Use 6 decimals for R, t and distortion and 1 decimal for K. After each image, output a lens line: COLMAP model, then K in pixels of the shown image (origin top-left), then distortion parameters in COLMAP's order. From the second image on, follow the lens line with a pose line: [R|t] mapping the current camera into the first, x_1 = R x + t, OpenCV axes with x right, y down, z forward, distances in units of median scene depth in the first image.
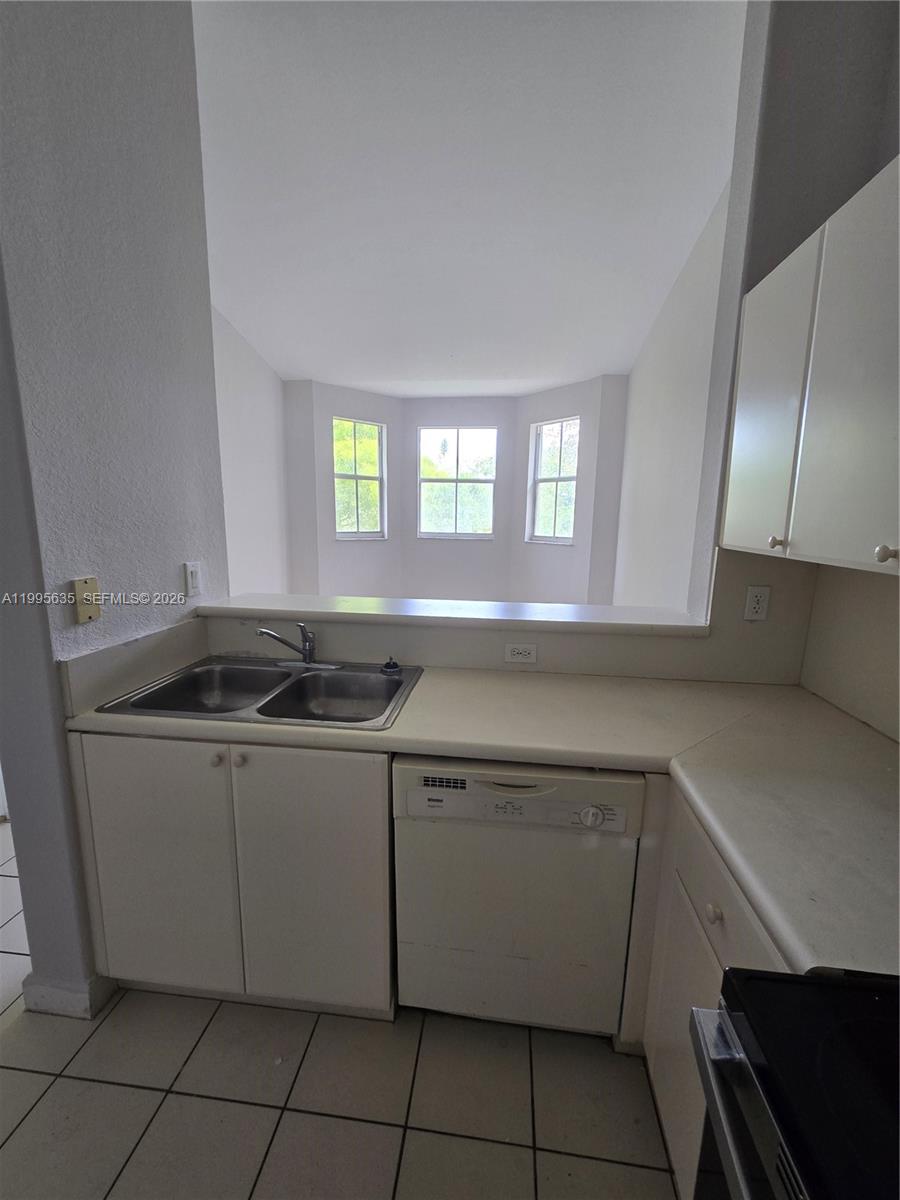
lens RADIAL K [[491.0, 0, 449.0], [0, 491.0, 602.2], [0, 0, 1]] dist [0.000036, -0.000069]
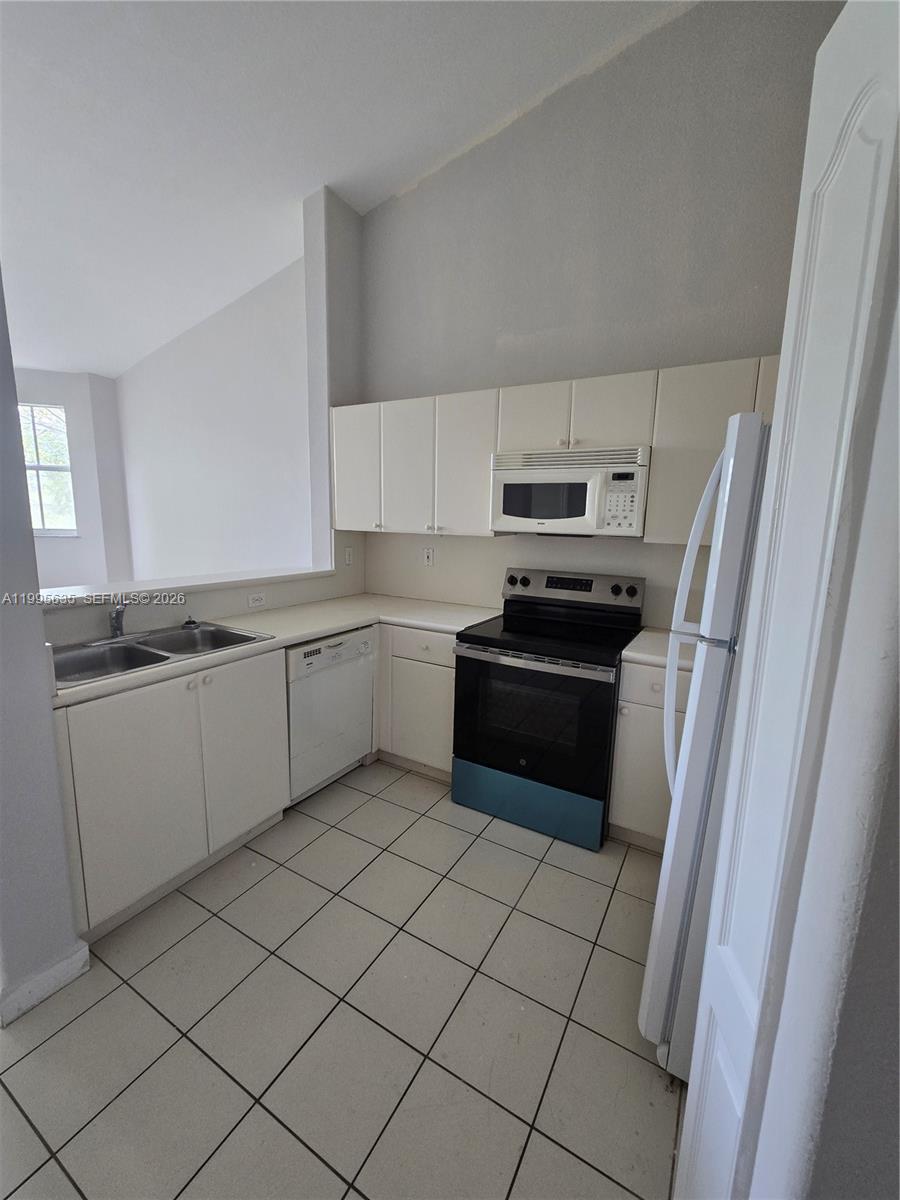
lens RADIAL K [[491.0, 0, 449.0], [0, 491.0, 600.9], [0, 0, 1]] dist [0.000036, -0.000069]
pose [[0.390518, -0.153324, 0.907737, -1.096950], [0.138525, 0.984593, 0.106711, 0.025289], [-0.910113, 0.084072, 0.405741, -0.205898]]
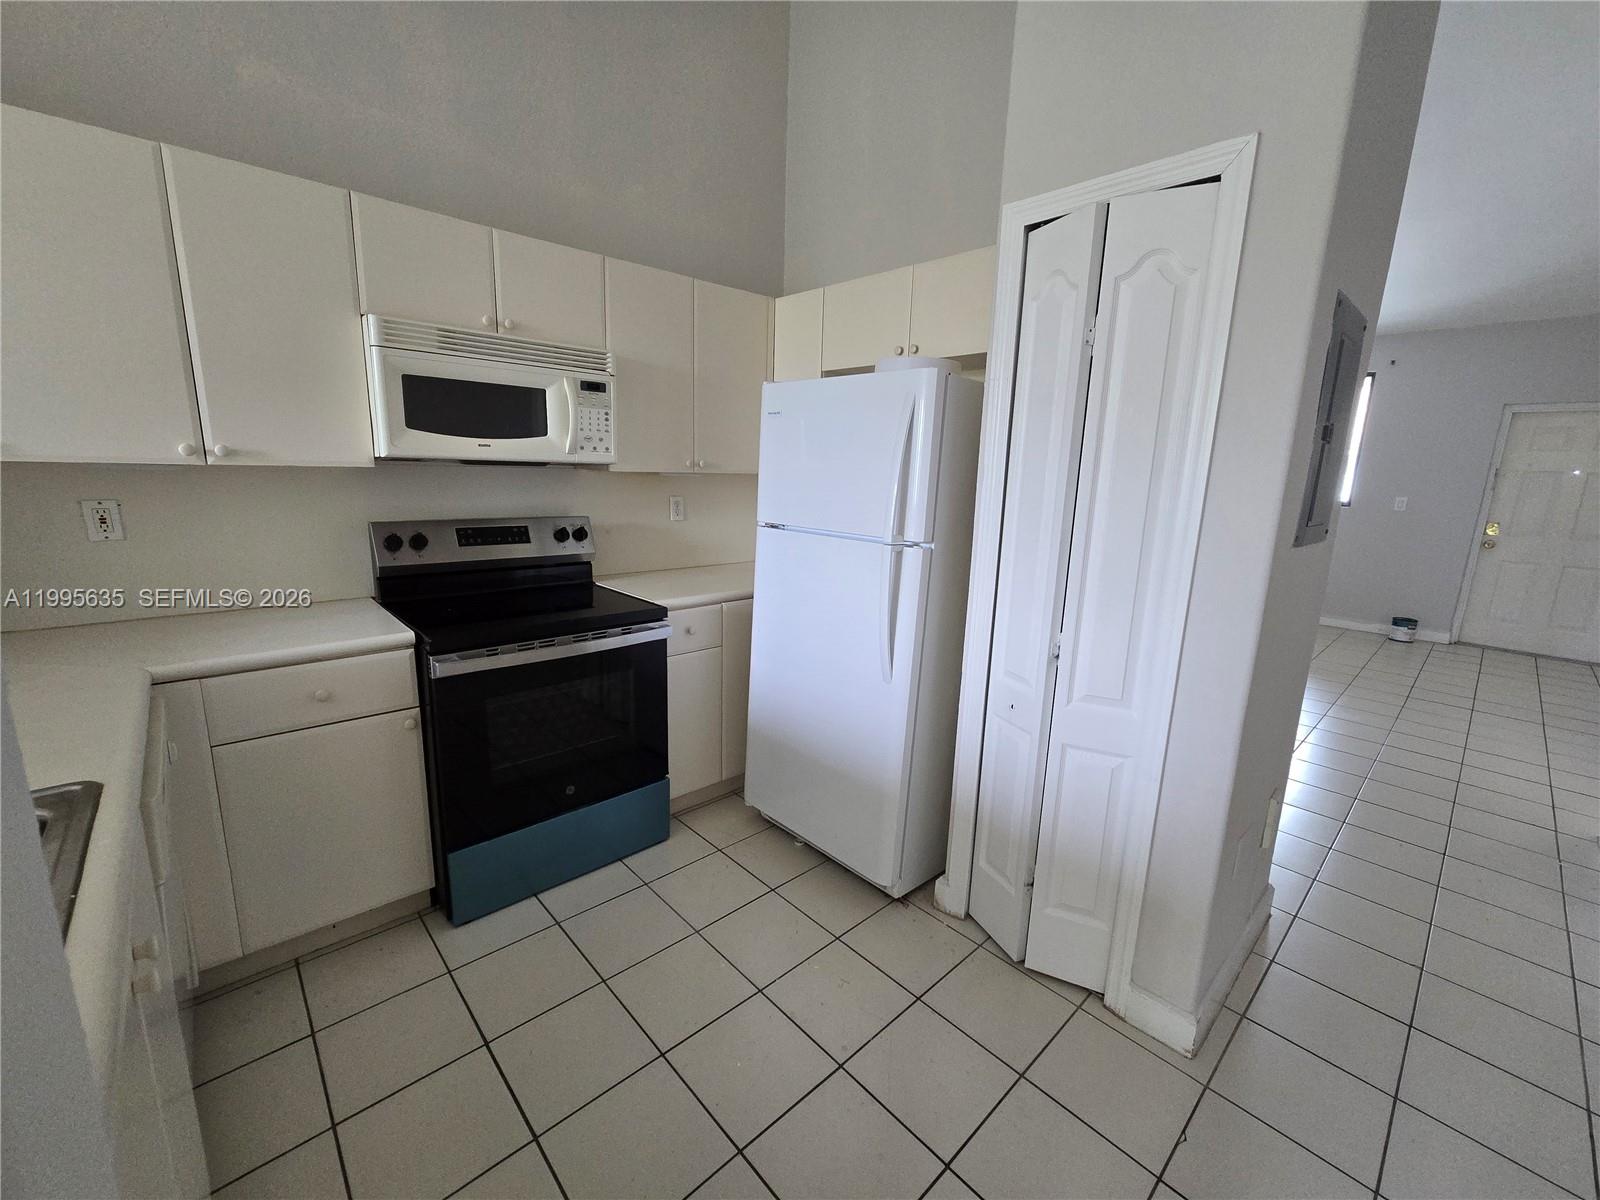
lens RADIAL K [[654.6, 0, 800.2], [0, 654.6, 600.5], [0, 0, 1]] dist [0.000036, -0.000069]
pose [[-0.766549, -0.163724, 0.620965, -0.920305], [0.071281, 0.939288, 0.335646, -0.112855], [-0.638218, 0.301552, -0.708339, 0.753880]]
